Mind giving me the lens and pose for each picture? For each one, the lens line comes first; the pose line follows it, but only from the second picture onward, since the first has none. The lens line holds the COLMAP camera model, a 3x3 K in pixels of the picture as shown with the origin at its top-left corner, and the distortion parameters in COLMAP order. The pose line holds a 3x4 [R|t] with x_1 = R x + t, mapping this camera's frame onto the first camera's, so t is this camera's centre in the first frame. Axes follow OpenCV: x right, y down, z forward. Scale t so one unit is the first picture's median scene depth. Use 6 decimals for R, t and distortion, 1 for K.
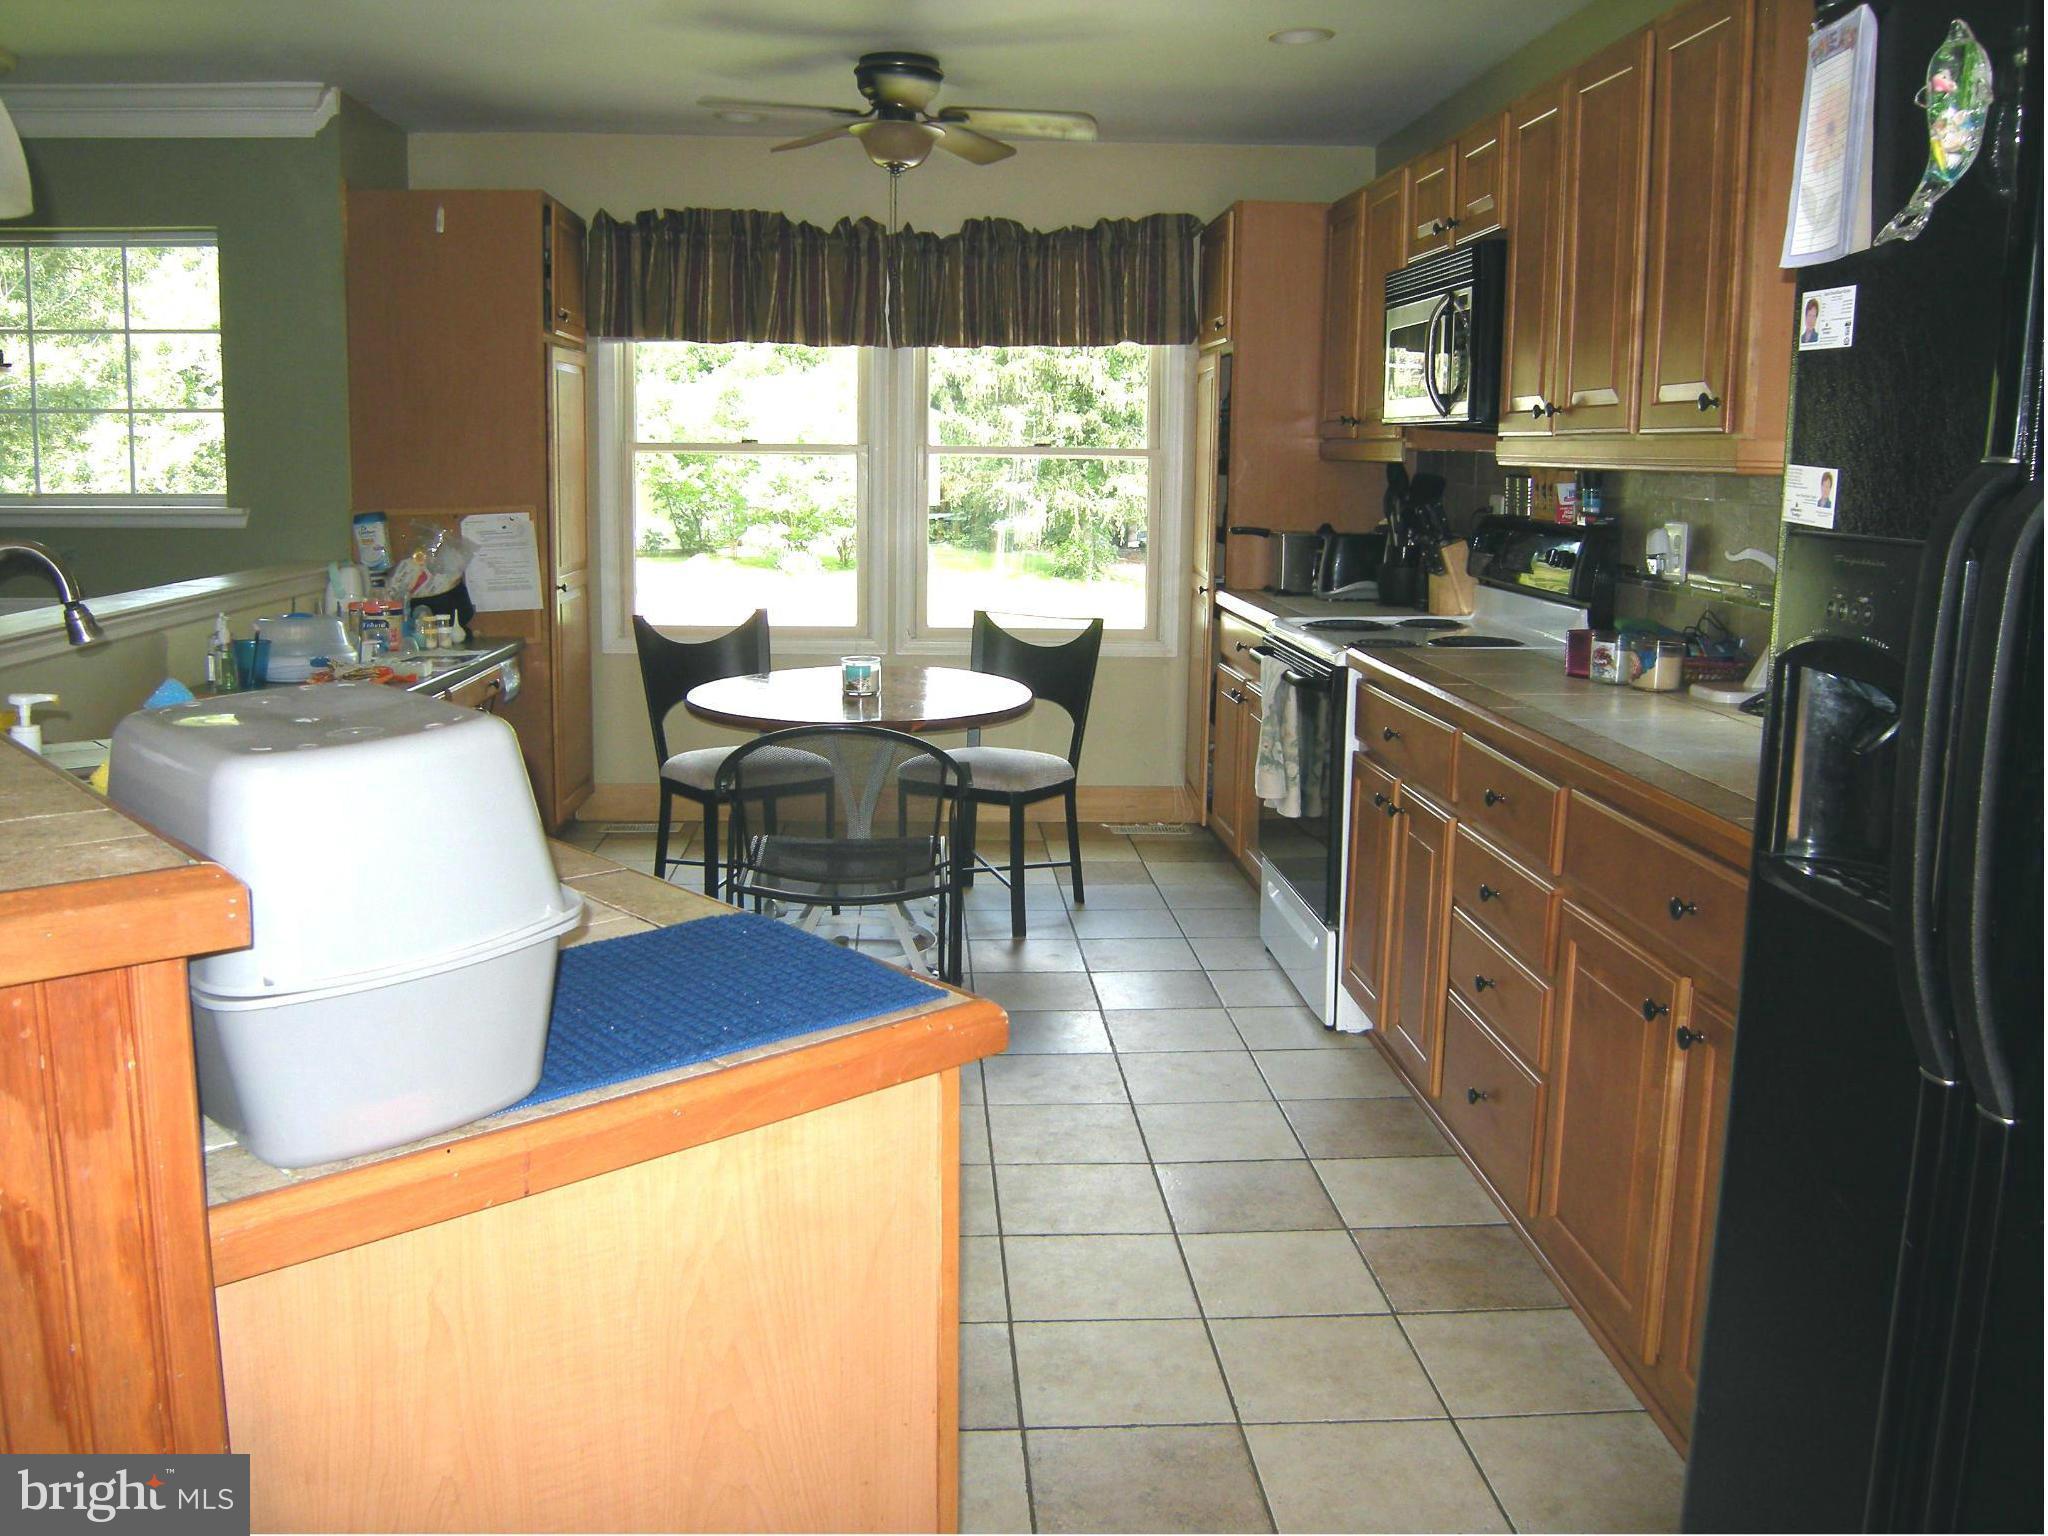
lens RADIAL K [[1715.3, 0, 1027.3], [0, 1715.3, 761.0], [0, 0, 1]] dist [-0.114064, 0.042201]
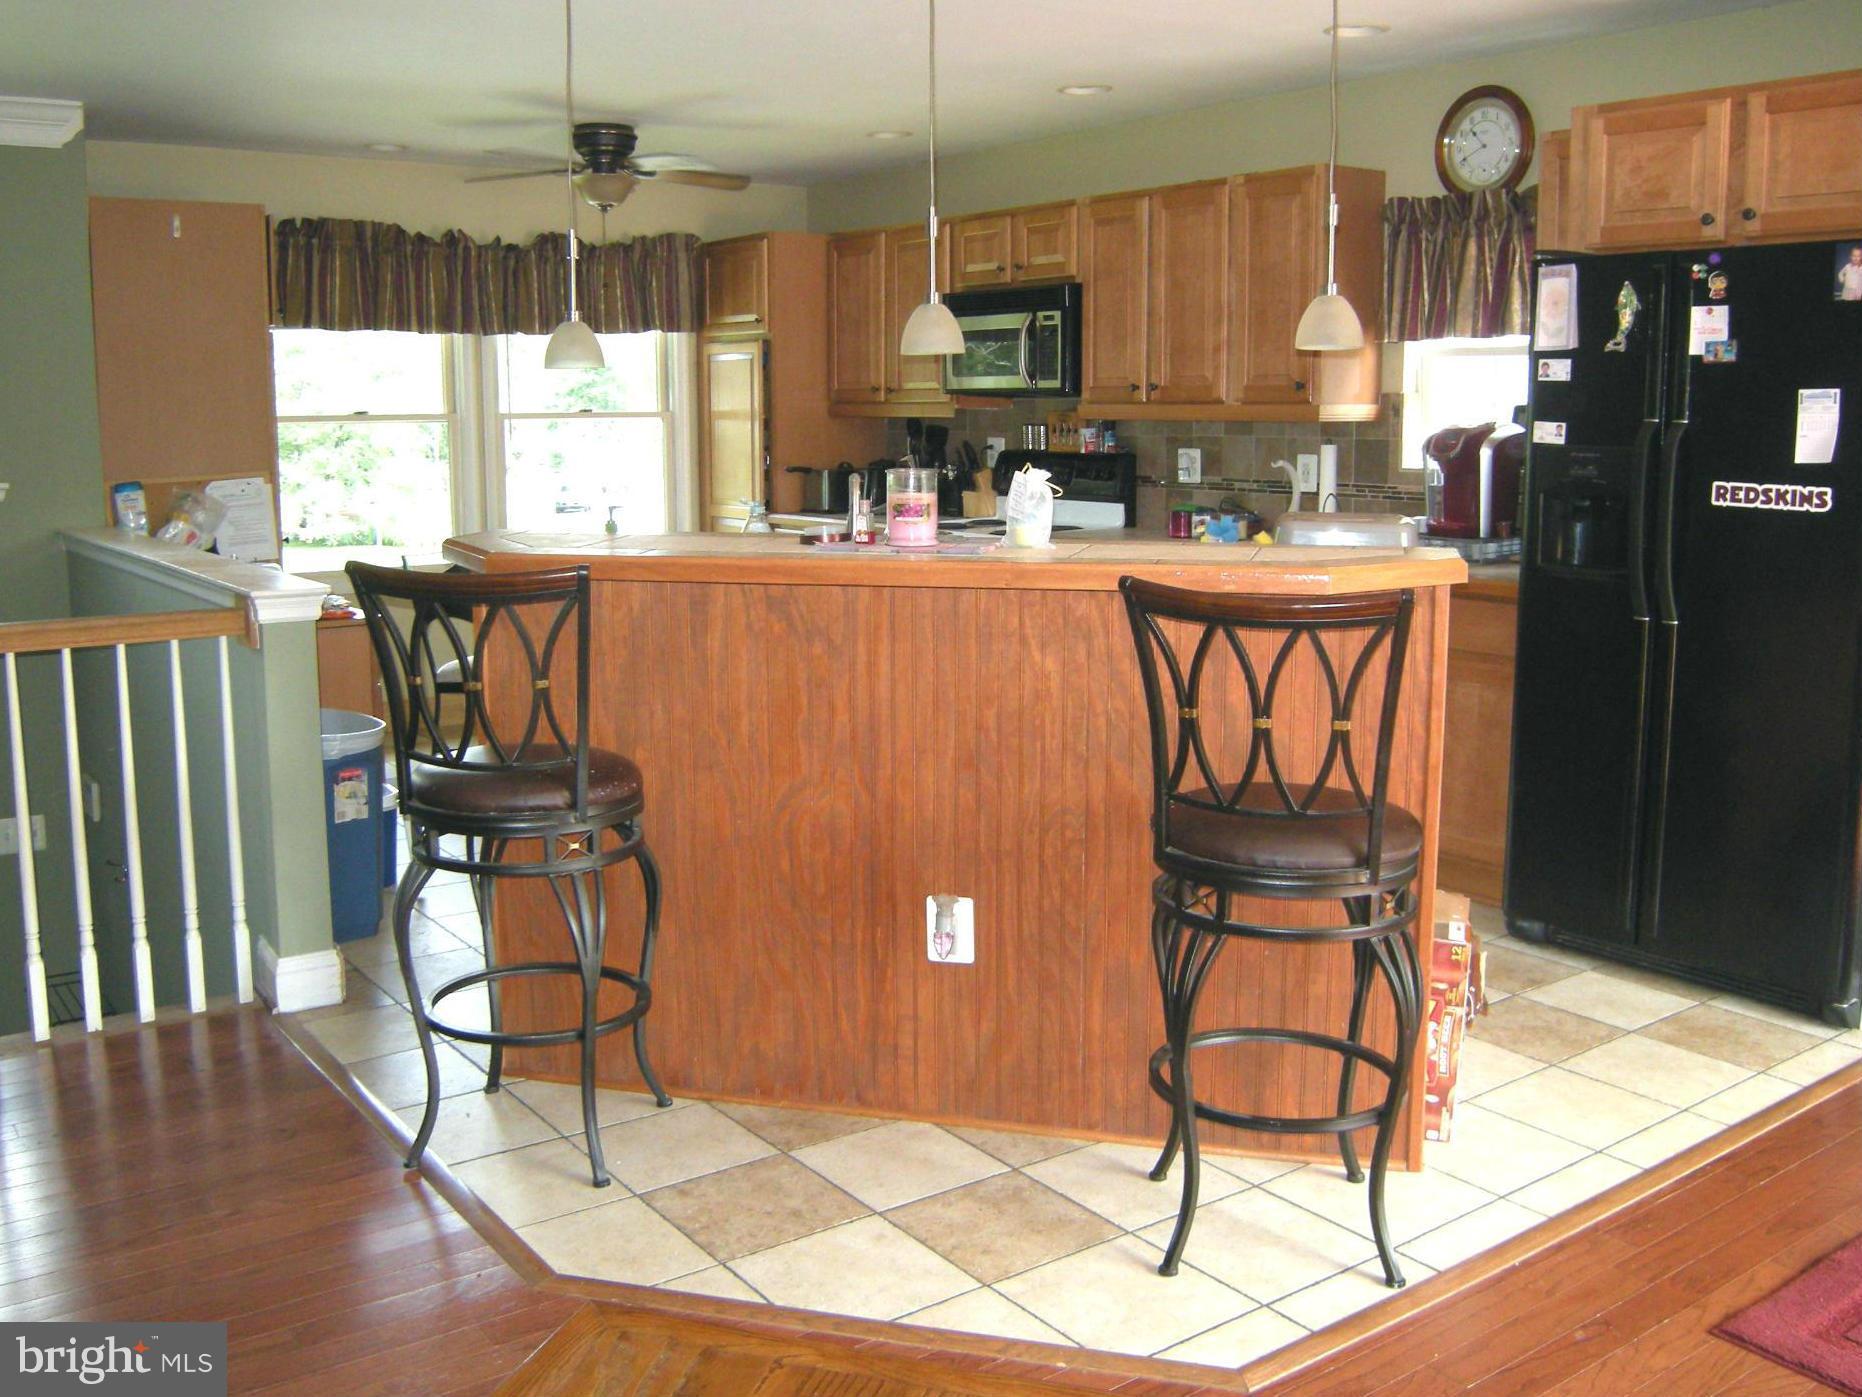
lens RADIAL K [[1704.1, 0, 928.4], [0, 1704.1, 690.0], [0, 0, 1]] dist [-0.073949, 0.000000]
pose [[0.841469, -0.106019, 0.529802, -0.498399], [0.111104, 0.993557, 0.022358, 0.023278], [-0.528759, 0.040049, 0.847827, -0.210788]]
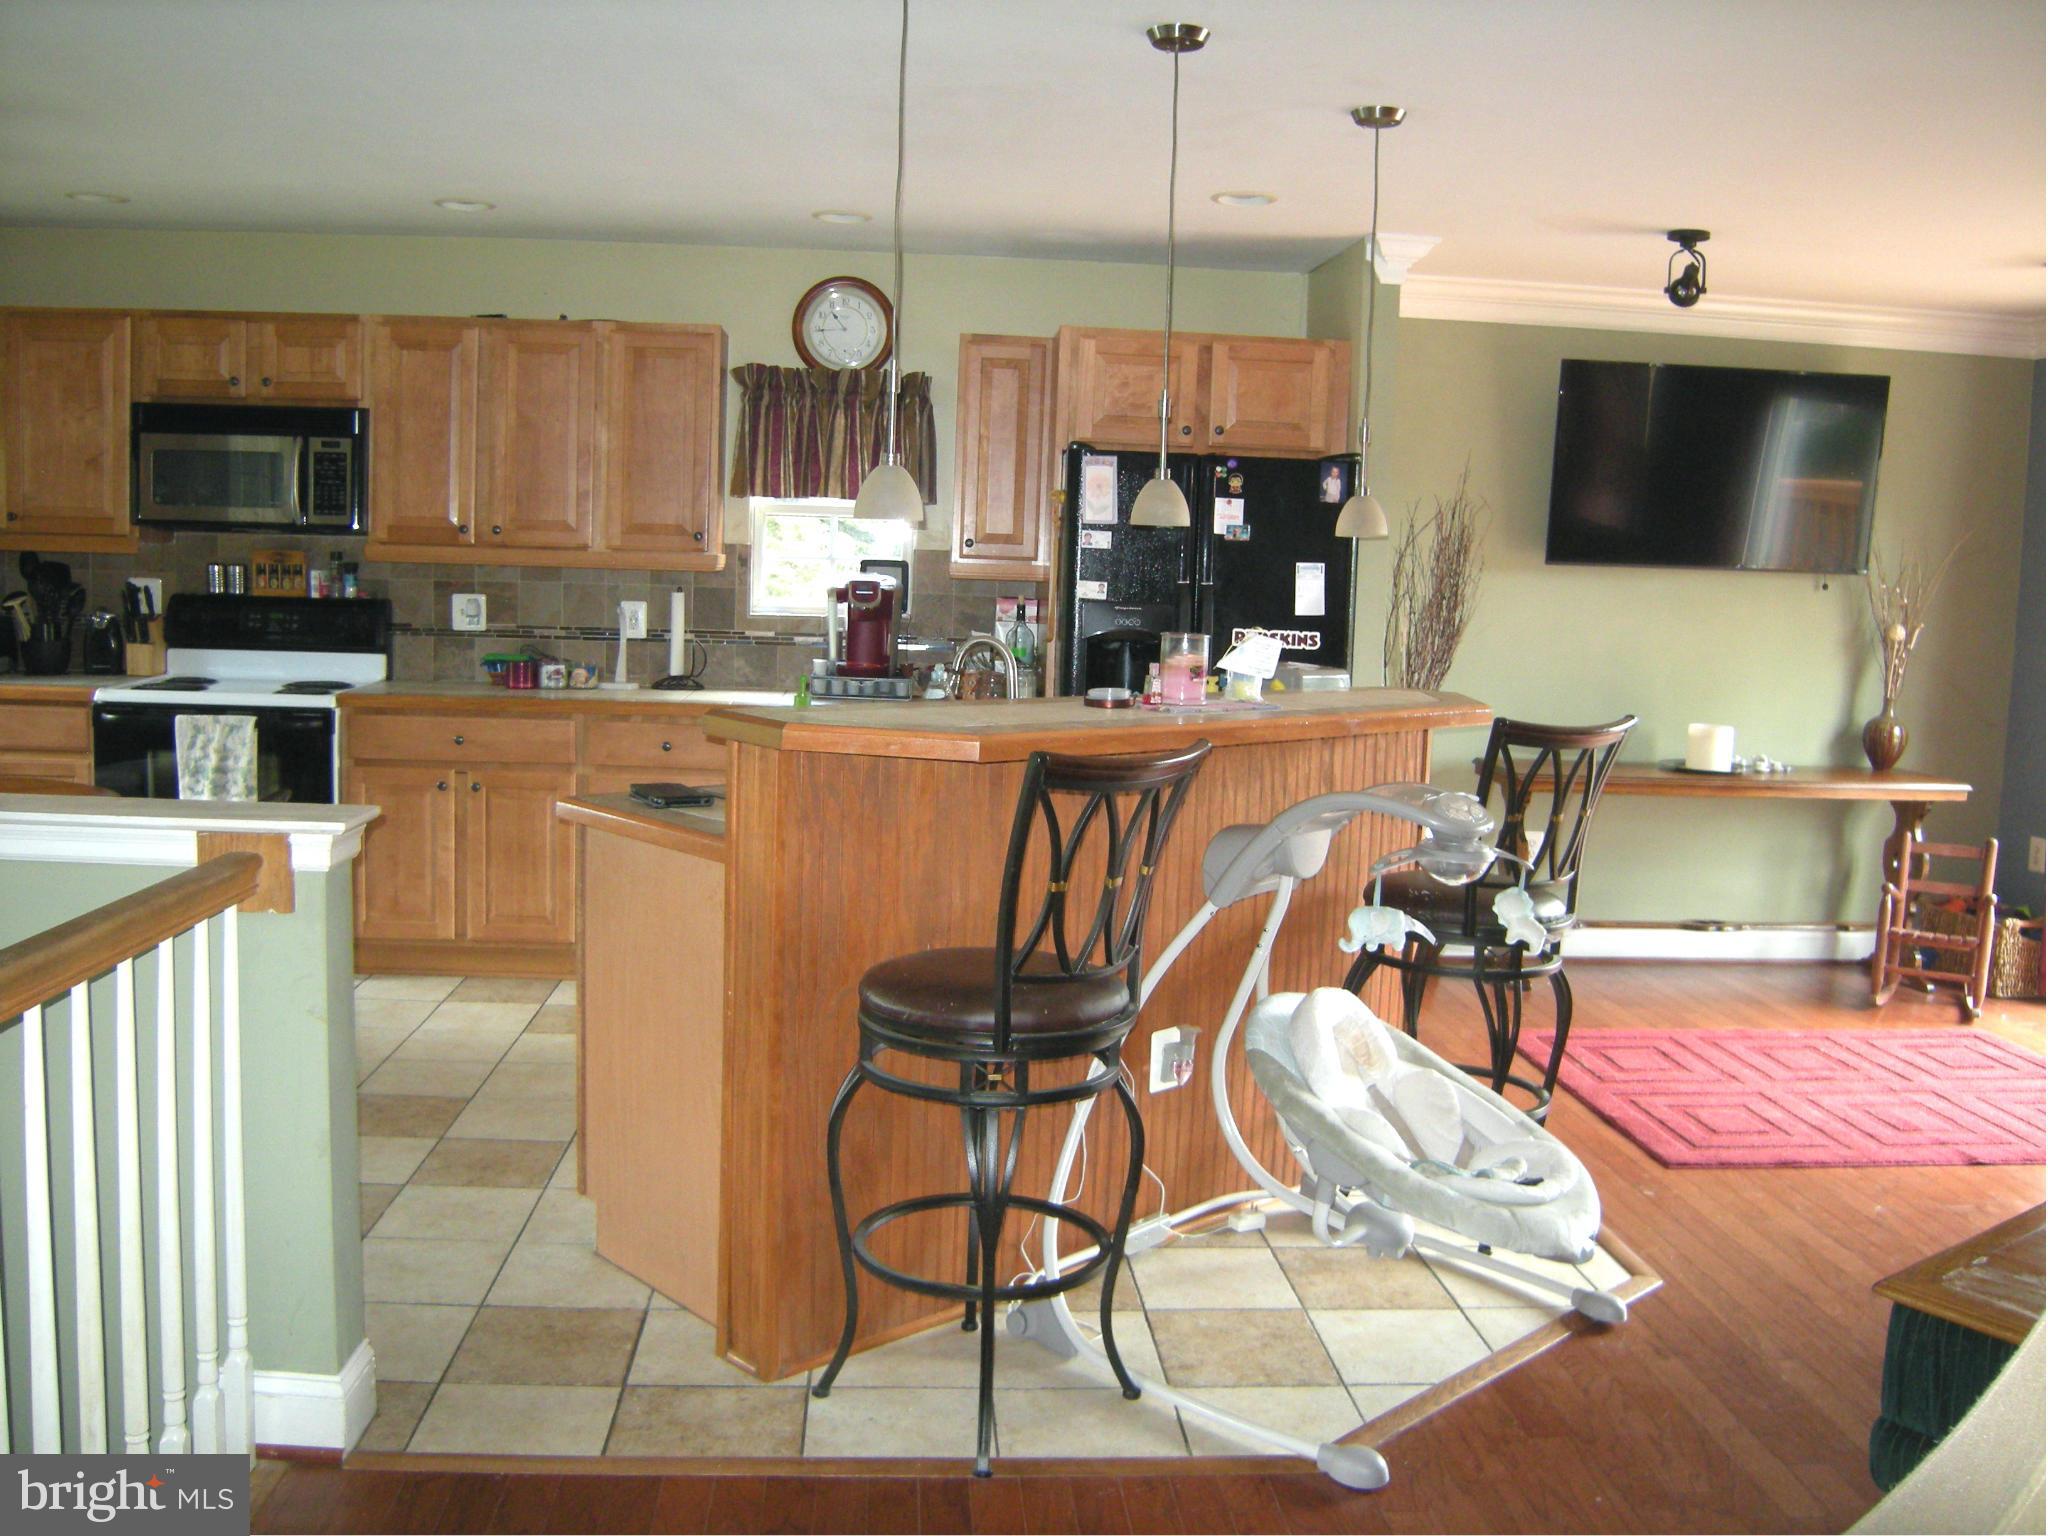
lens RADIAL K [[1715.3, 0, 1019.1], [0, 1715.3, 761.9], [0, 0, 1]] dist [-0.114064, 0.042201]
pose [[-0.008295, -0.129675, 0.991522, -0.788415], [0.142054, 0.981347, 0.129533, -0.074039], [-0.989824, 0.141924, 0.010281, 0.298167]]
